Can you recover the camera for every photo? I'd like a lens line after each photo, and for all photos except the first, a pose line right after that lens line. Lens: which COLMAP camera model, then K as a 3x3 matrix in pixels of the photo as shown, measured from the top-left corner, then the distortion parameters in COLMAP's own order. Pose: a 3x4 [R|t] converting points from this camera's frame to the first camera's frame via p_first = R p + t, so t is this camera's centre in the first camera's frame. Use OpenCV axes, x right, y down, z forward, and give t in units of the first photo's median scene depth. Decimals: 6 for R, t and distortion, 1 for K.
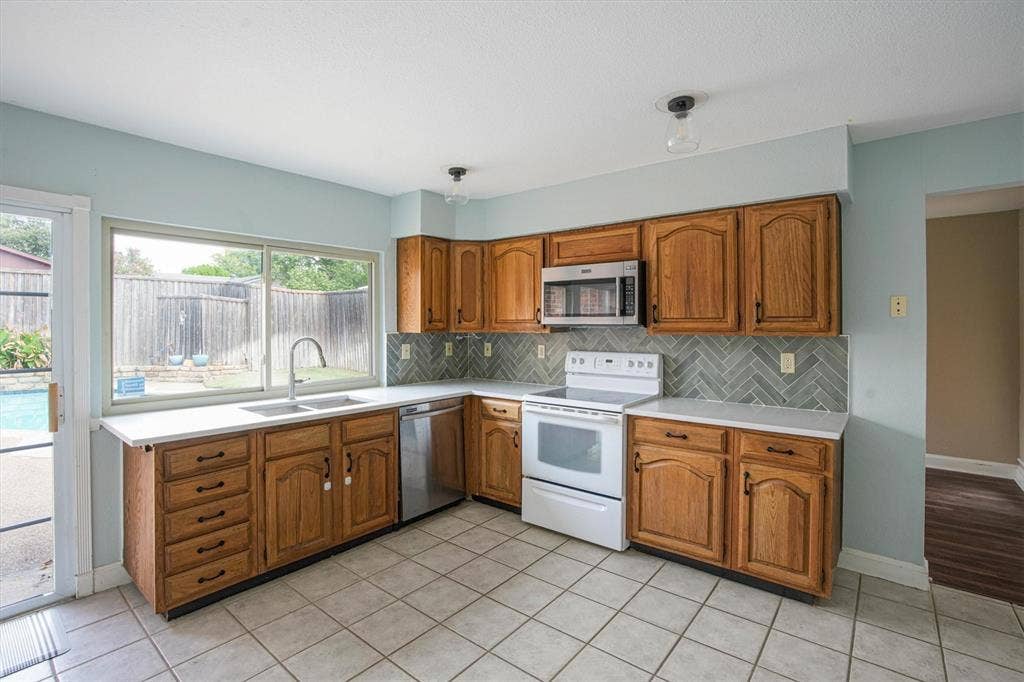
lens RADIAL K [[468.2, 0, 517.4], [0, 468.2, 327.4], [0, 0, 1]] dist [-0.058530, 0.022716]
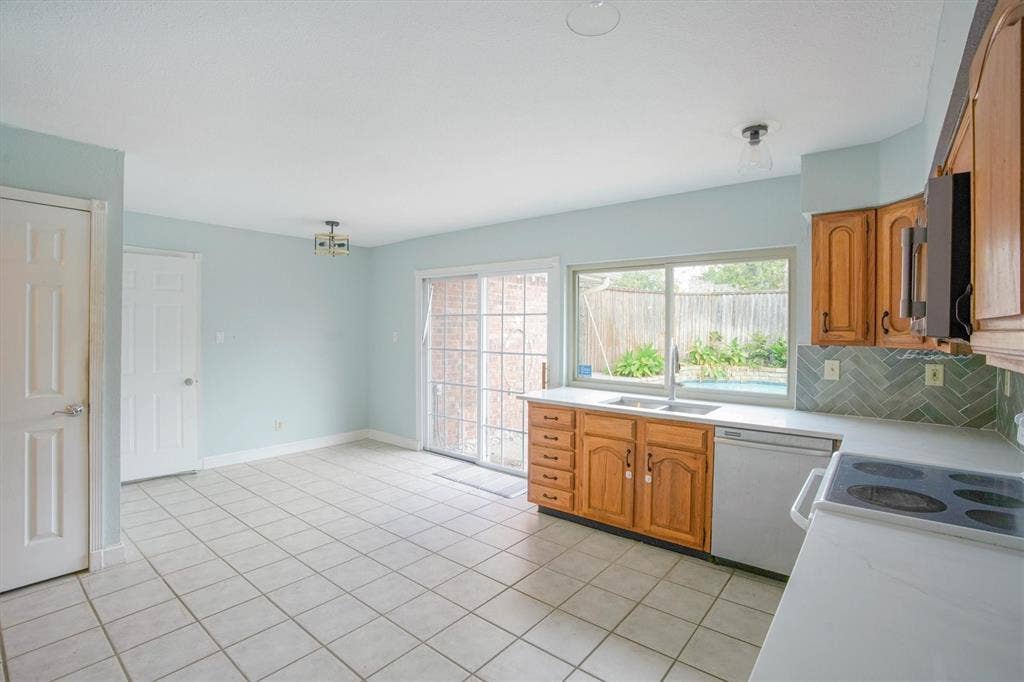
lens RADIAL K [[477.0, 0, 522.8], [0, 477.0, 339.4], [0, 0, 1]] dist [-0.096400, 0.049476]
pose [[0.012205, 0.020787, -0.999709, 0.623211], [-0.017630, 0.999633, 0.020571, -0.005466], [0.999770, 0.017374, 0.012567, 0.613836]]
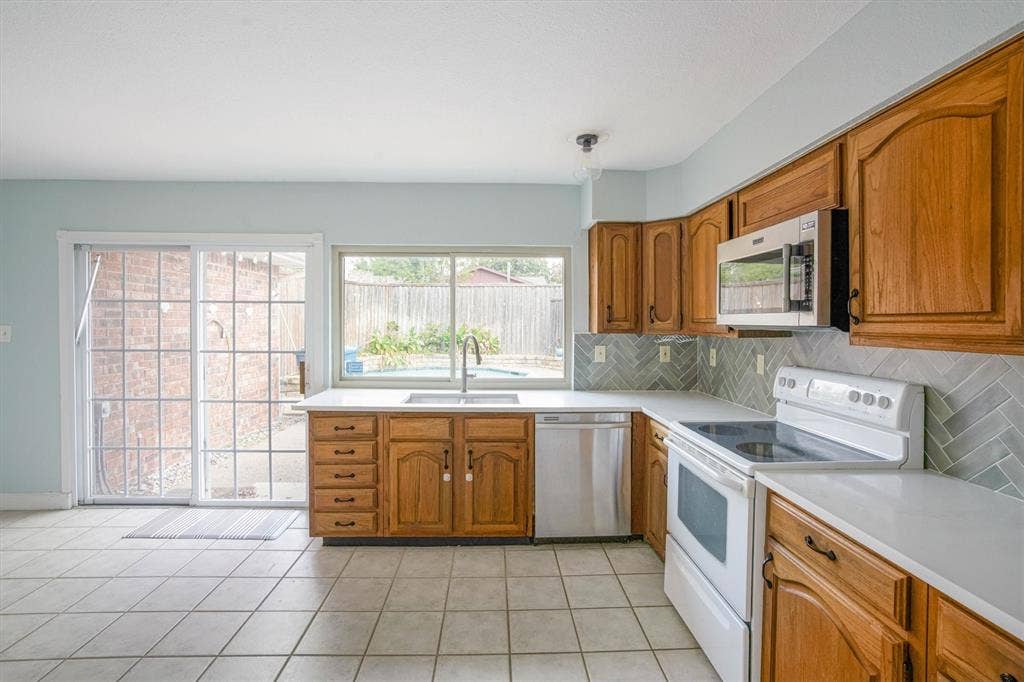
lens RADIAL K [[468.2, 0, 517.4], [0, 468.2, 327.4], [0, 0, 1]] dist [-0.058530, 0.022716]
pose [[0.662473, 0.011855, -0.748992, 0.410432], [-0.010952, 0.999921, 0.006139, -0.004004], [0.749006, 0.004136, 0.662550, 0.356870]]
